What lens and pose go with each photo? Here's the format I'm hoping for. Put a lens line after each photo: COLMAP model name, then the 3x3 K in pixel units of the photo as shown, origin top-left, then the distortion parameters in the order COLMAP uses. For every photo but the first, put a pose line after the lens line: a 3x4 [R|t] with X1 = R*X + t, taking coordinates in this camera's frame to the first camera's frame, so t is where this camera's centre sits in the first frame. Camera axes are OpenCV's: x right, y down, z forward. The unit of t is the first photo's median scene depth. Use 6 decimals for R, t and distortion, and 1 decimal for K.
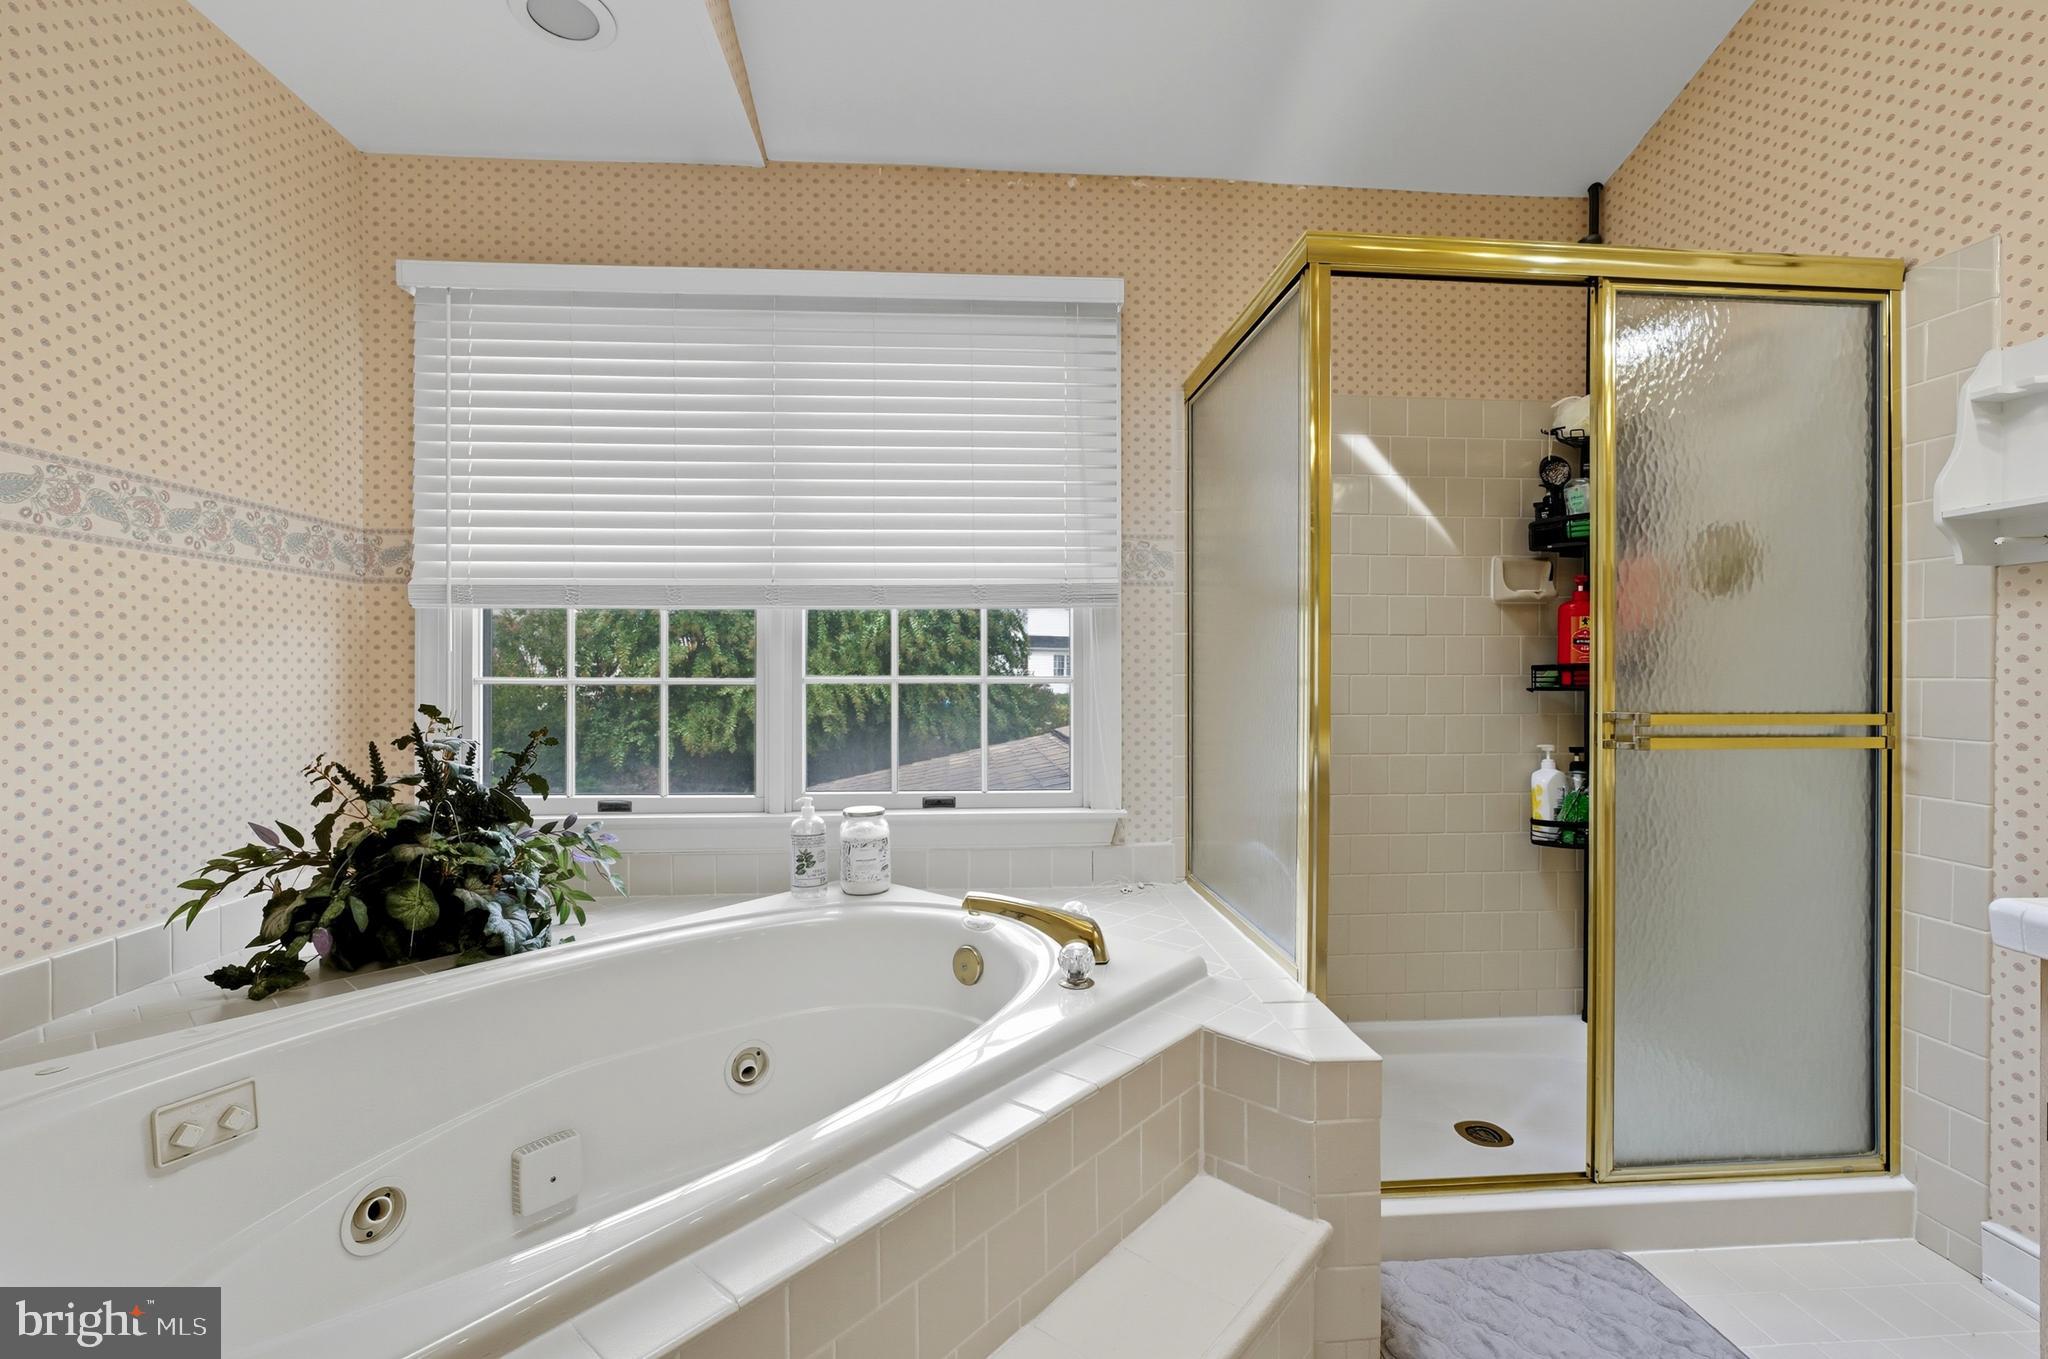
lens RADIAL K [[878.1, 0, 1019.4], [0, 878.1, 675.3], [0, 0, 1]] dist [-0.009240, -0.000849]
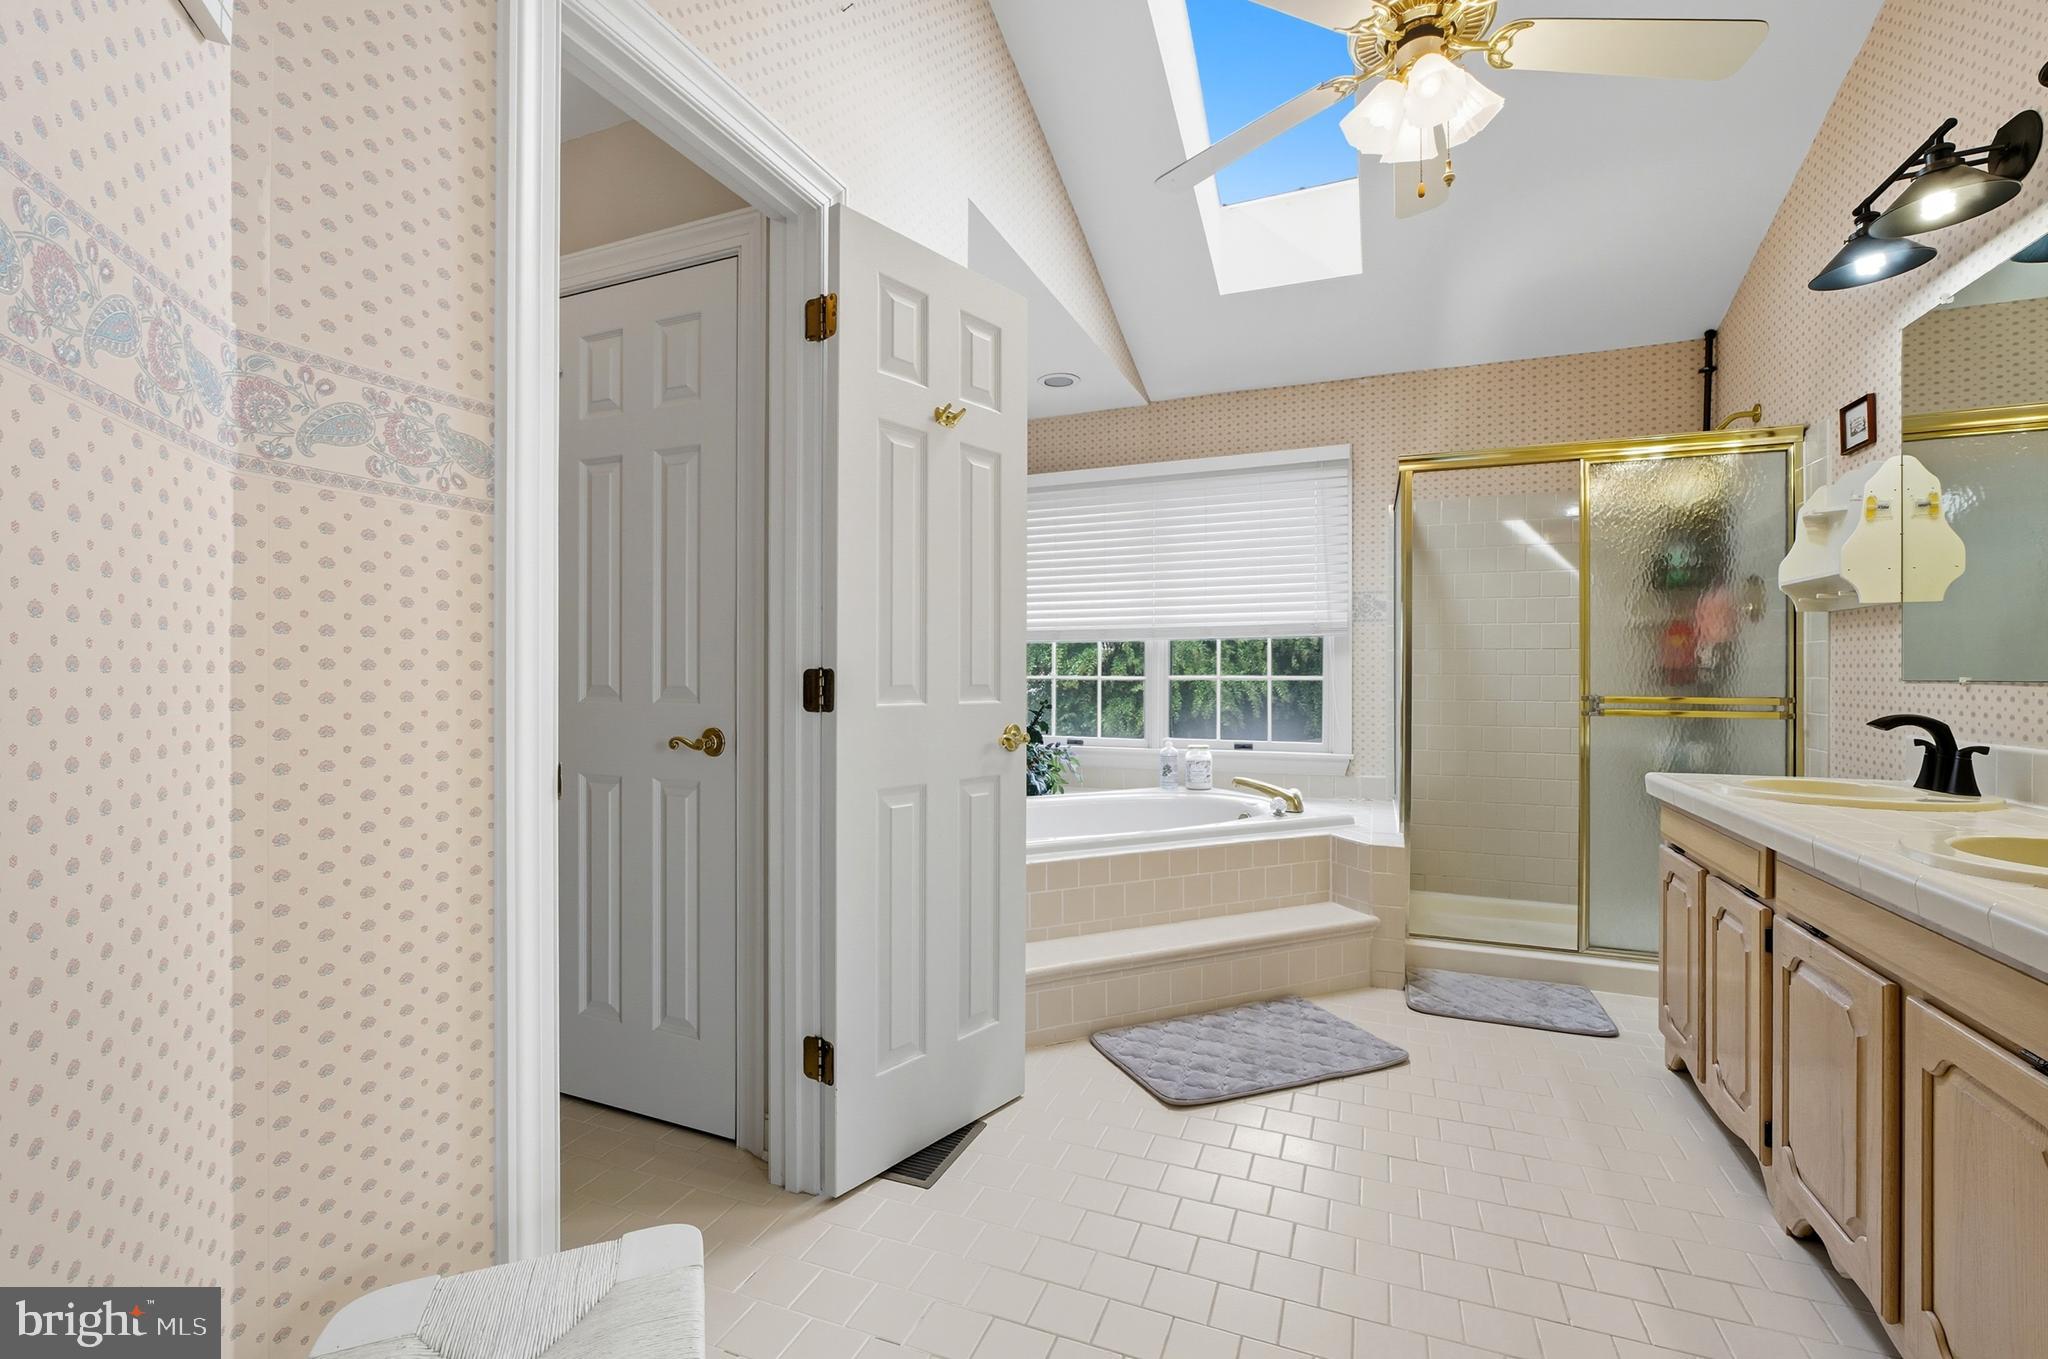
lens RADIAL K [[878.1, 0, 1019.3], [0, 878.1, 674.9], [0, 0, 1]] dist [-0.009240, -0.000849]
pose [[0.895373, 0.000539, -0.445316, 0.304251], [-0.000424, 1.000000, 0.000358, -0.001184], [0.445316, -0.000132, 0.895374, -0.825001]]
